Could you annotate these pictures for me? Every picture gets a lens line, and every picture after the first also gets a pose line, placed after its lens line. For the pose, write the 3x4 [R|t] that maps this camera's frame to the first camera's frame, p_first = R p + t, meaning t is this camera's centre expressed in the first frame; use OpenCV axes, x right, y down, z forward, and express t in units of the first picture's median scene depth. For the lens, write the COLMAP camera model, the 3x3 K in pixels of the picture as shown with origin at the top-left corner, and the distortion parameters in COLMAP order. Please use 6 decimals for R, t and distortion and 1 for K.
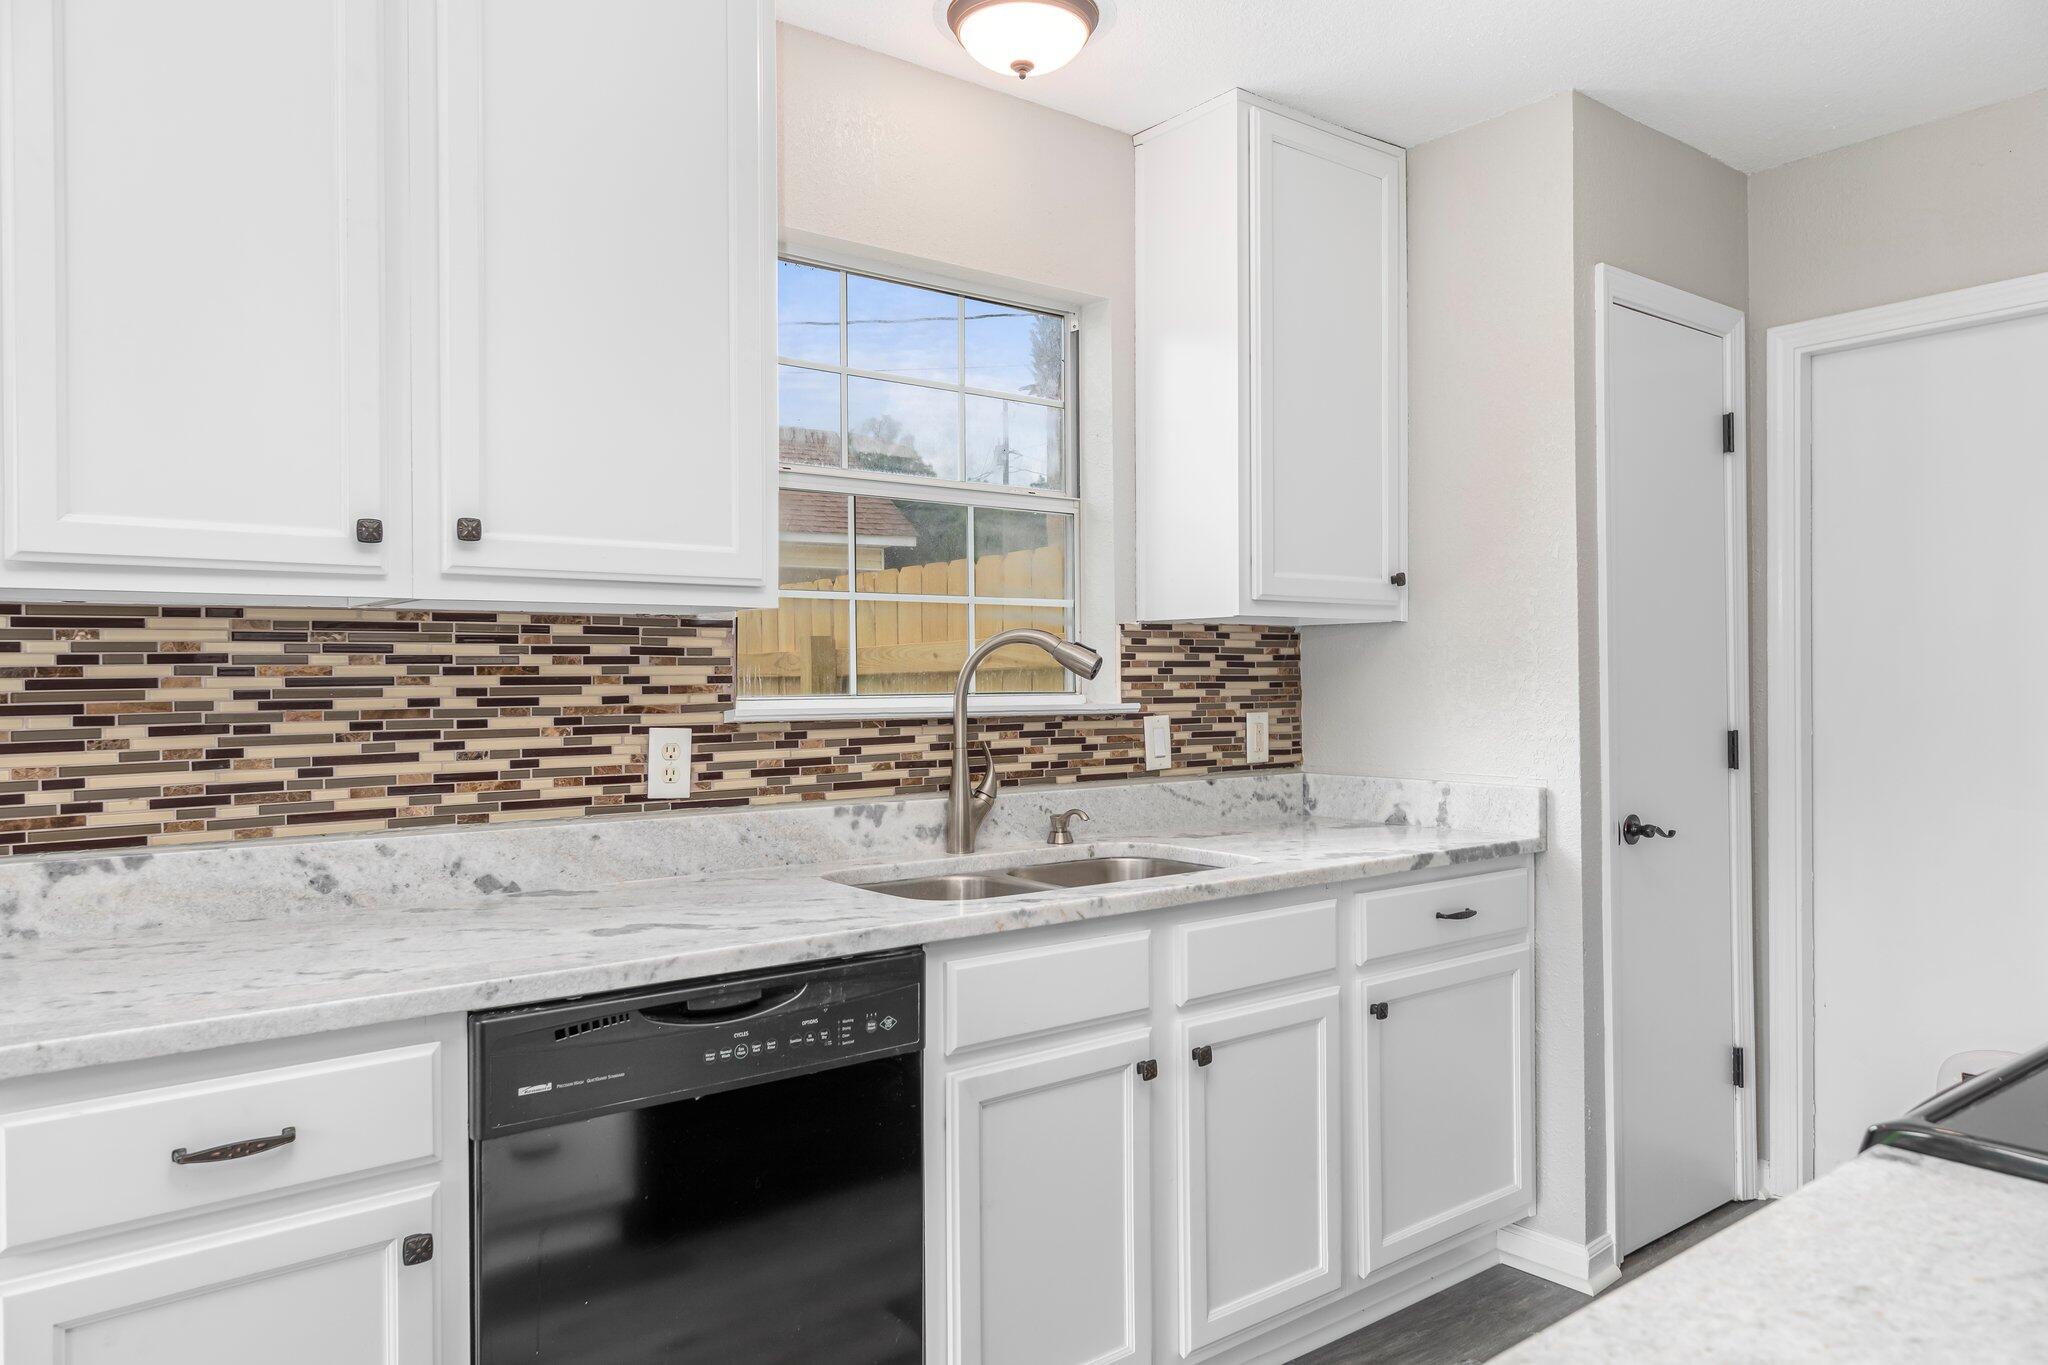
lens RADIAL K [[1326.1, 0, 1014.0], [0, 1326.1, 681.4], [0, 0, 1]] dist [-0.002523, 0.002564]
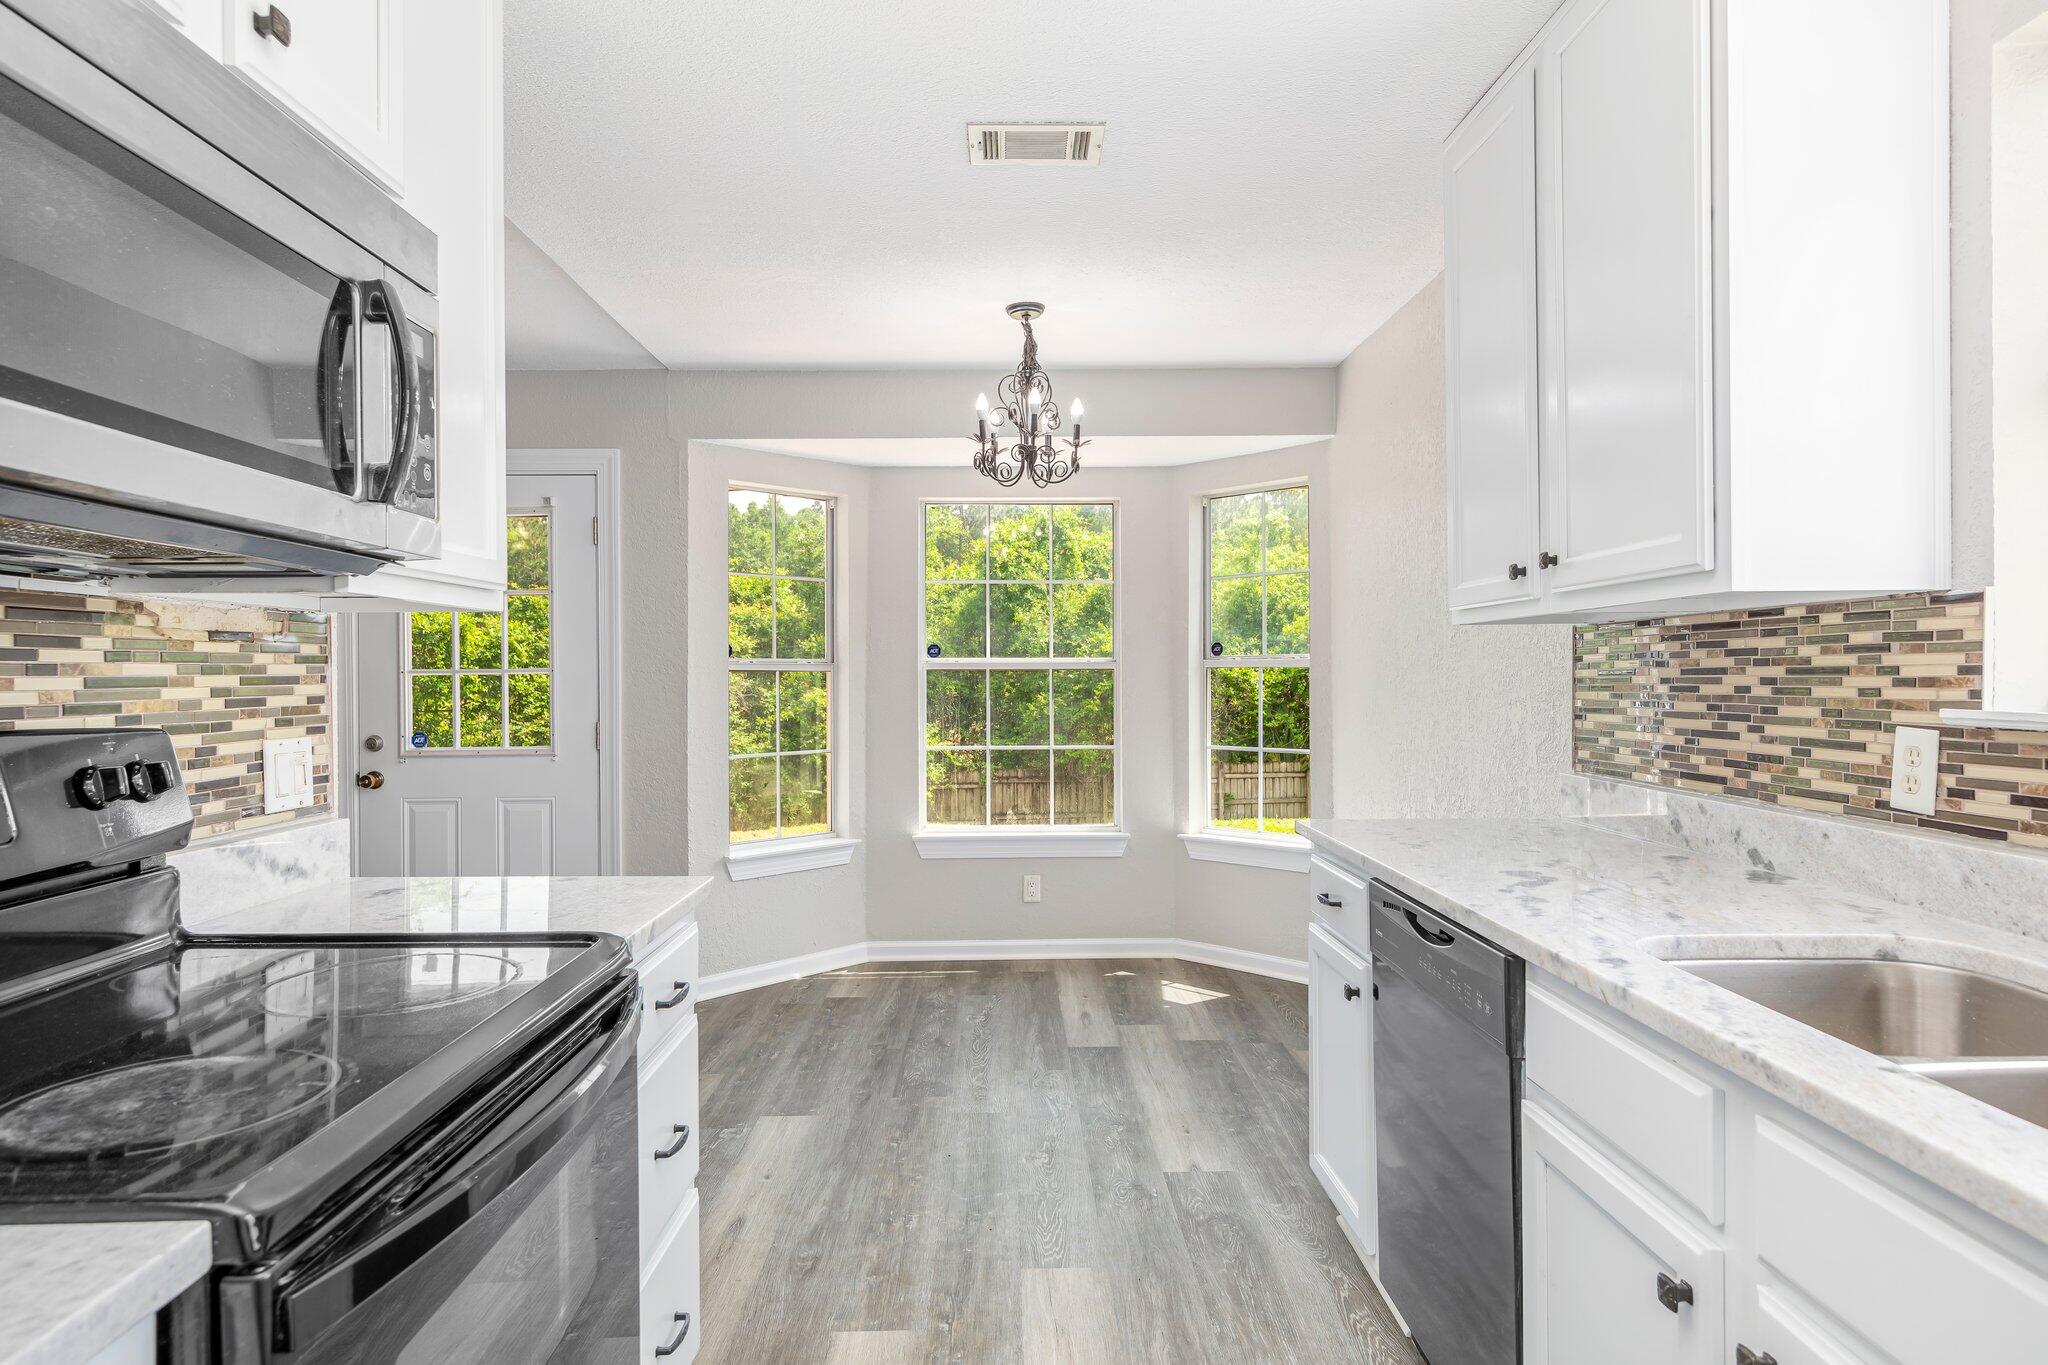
lens RADIAL K [[1162.9, 0, 1030.4], [0, 1162.9, 682.3], [0, 0, 1]] dist [-0.003557, 0.001382]
pose [[-0.591835, 0.013445, -0.805947, 0.693420], [0.005221, 0.999904, 0.012847, -0.006284], [0.806042, 0.003395, -0.591848, 1.034311]]
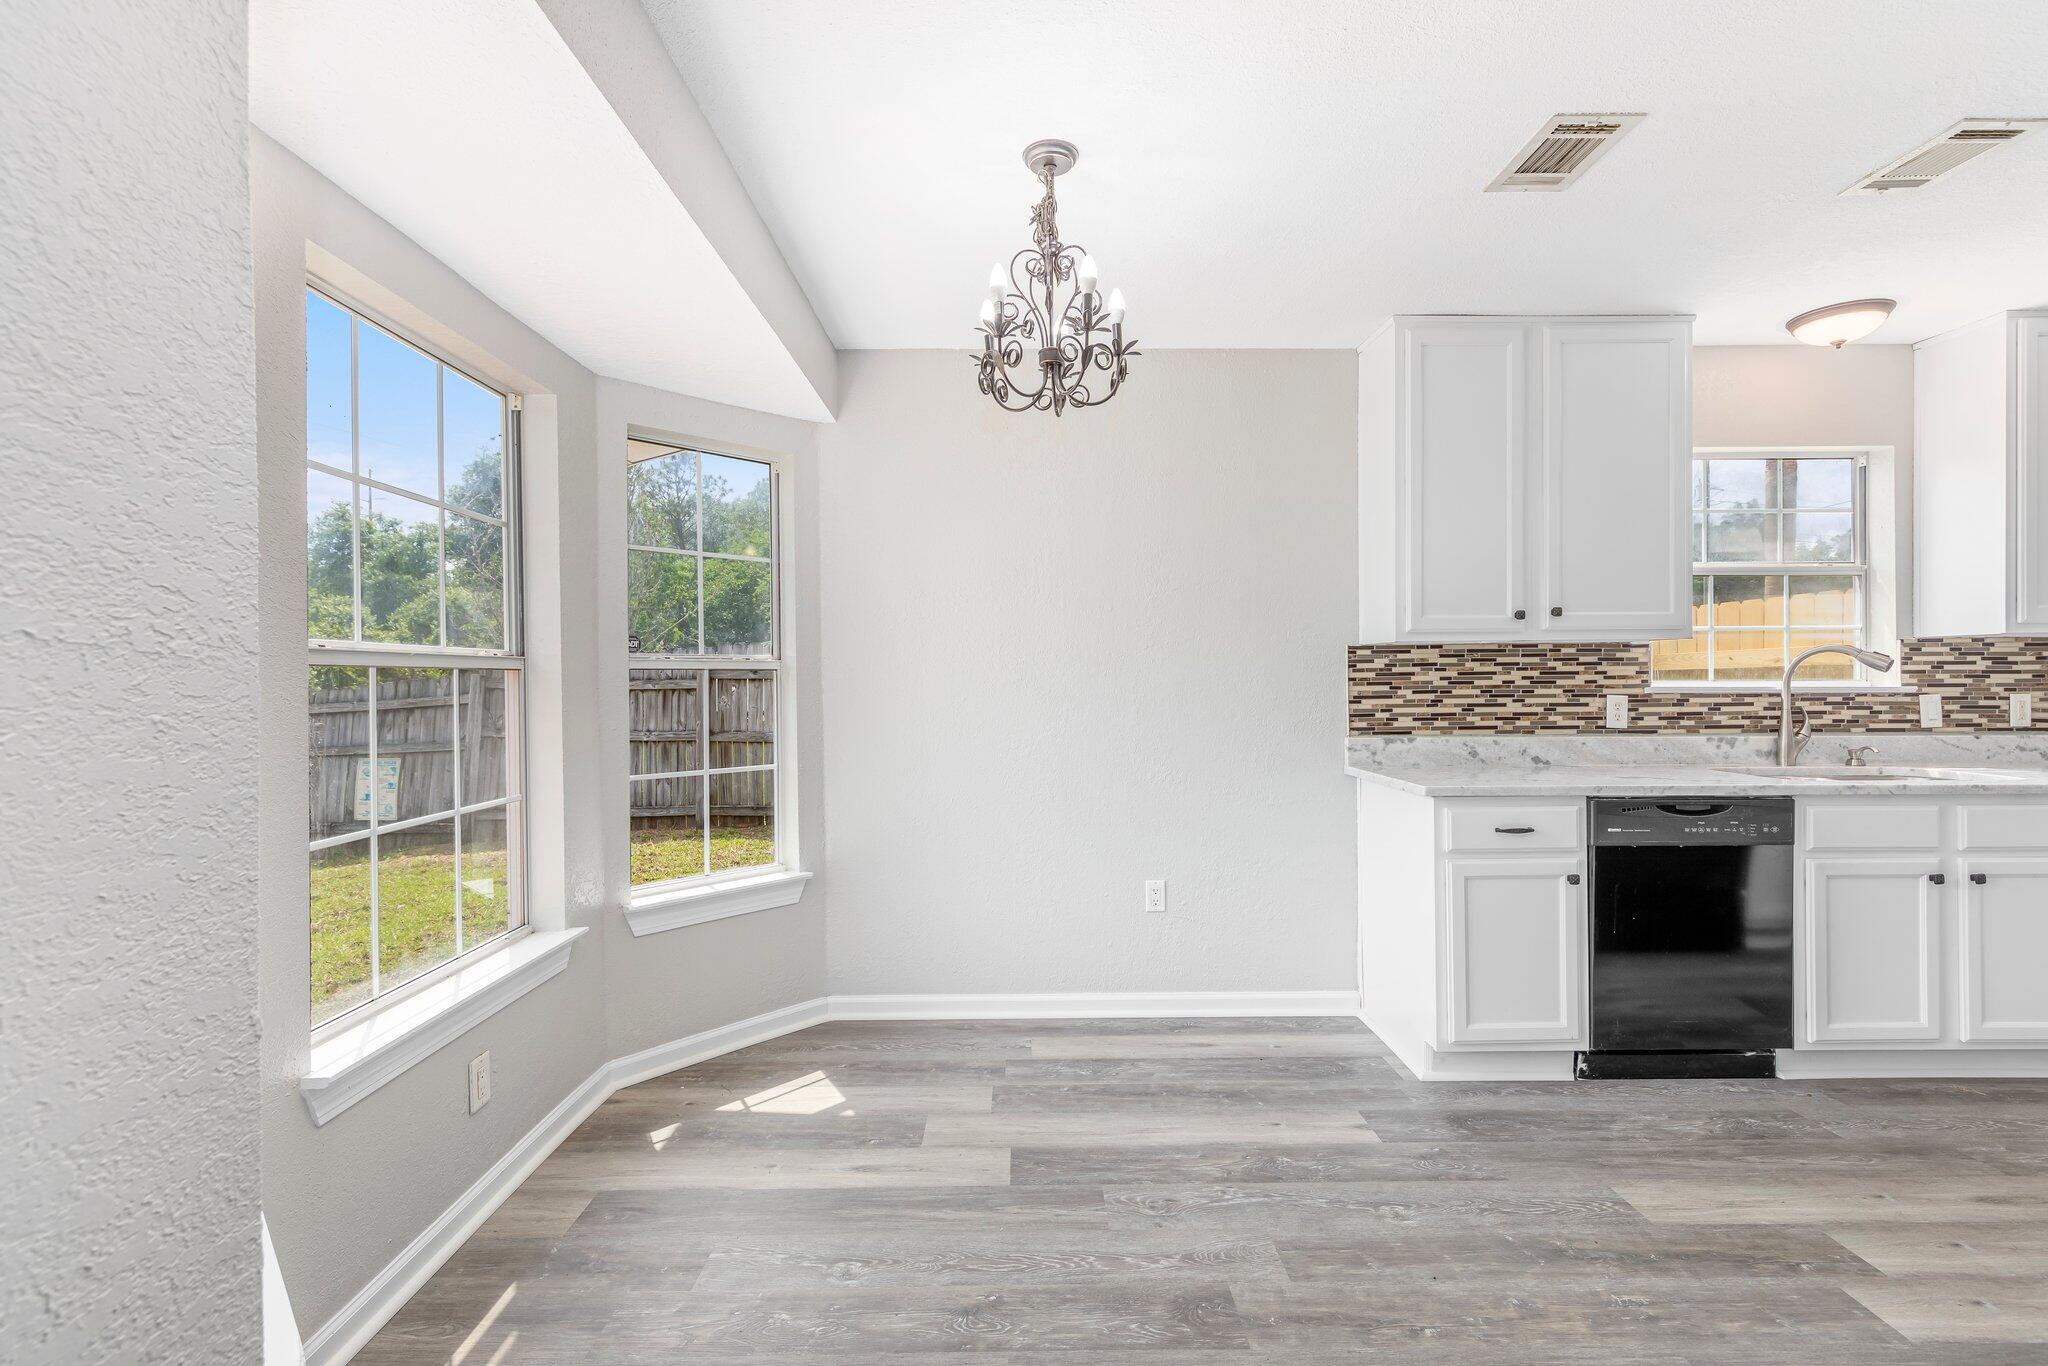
lens RADIAL K [[903.1, 0, 1015.1], [0, 903.1, 679.8], [0, 0, 1]] dist [0.002088, 0.000081]
pose [[0.796387, 0.002423, -0.604782, -0.159192], [-0.000743, 0.999995, 0.003028, 0.006942], [0.604786, -0.001962, 0.796385, -0.783321]]
